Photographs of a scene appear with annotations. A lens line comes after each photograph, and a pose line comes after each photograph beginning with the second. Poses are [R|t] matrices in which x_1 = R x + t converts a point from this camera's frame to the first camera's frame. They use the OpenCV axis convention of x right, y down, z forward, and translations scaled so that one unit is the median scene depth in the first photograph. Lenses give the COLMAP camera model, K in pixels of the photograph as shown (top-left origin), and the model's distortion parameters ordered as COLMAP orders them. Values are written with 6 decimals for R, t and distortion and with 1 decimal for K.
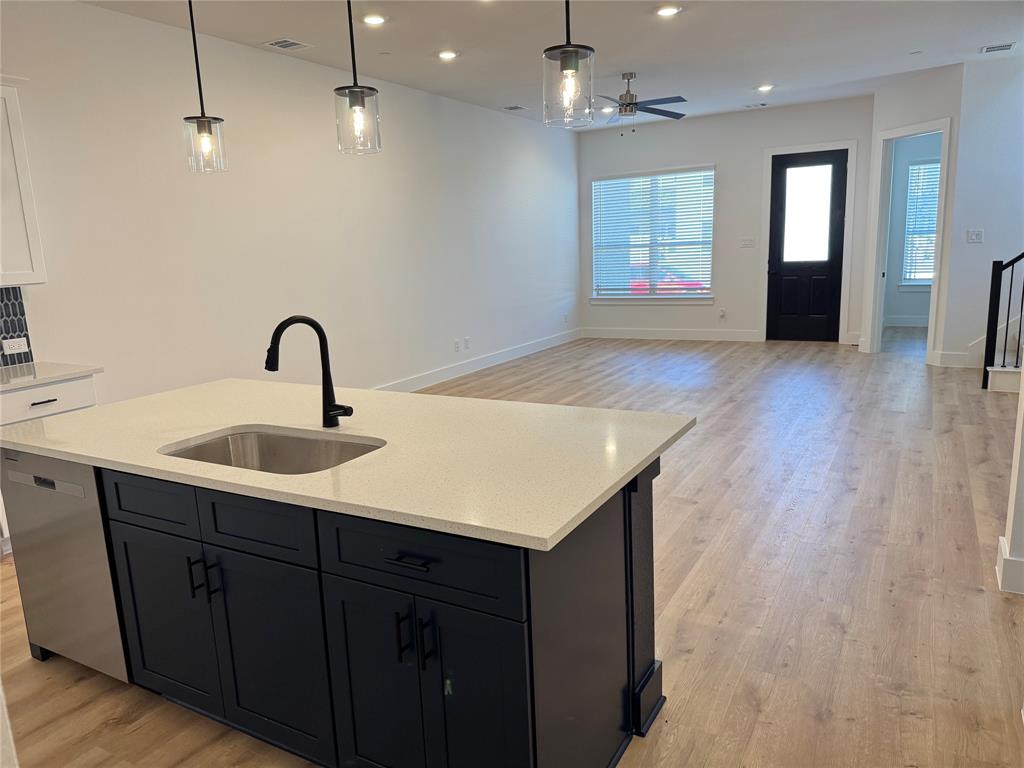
lens RADIAL K [[717.4, 0, 510.6], [0, 717.4, 383.0], [0, 0, 1]] dist [0.043383, -0.006087]
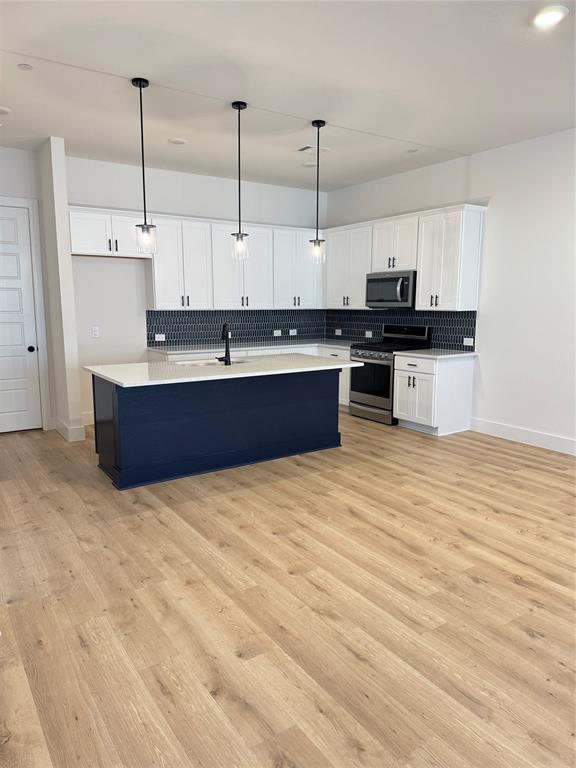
lens RADIAL K [[538.0, 0, 291.2], [0, 538.0, 382.9], [0, 0, 1]] dist [0.043383, -0.006087]
pose [[-0.434097, 0.180586, -0.882581, 0.987106], [-0.162748, 0.947862, 0.273990, -0.318140], [0.886043, 0.262576, -0.382074, 1.399438]]
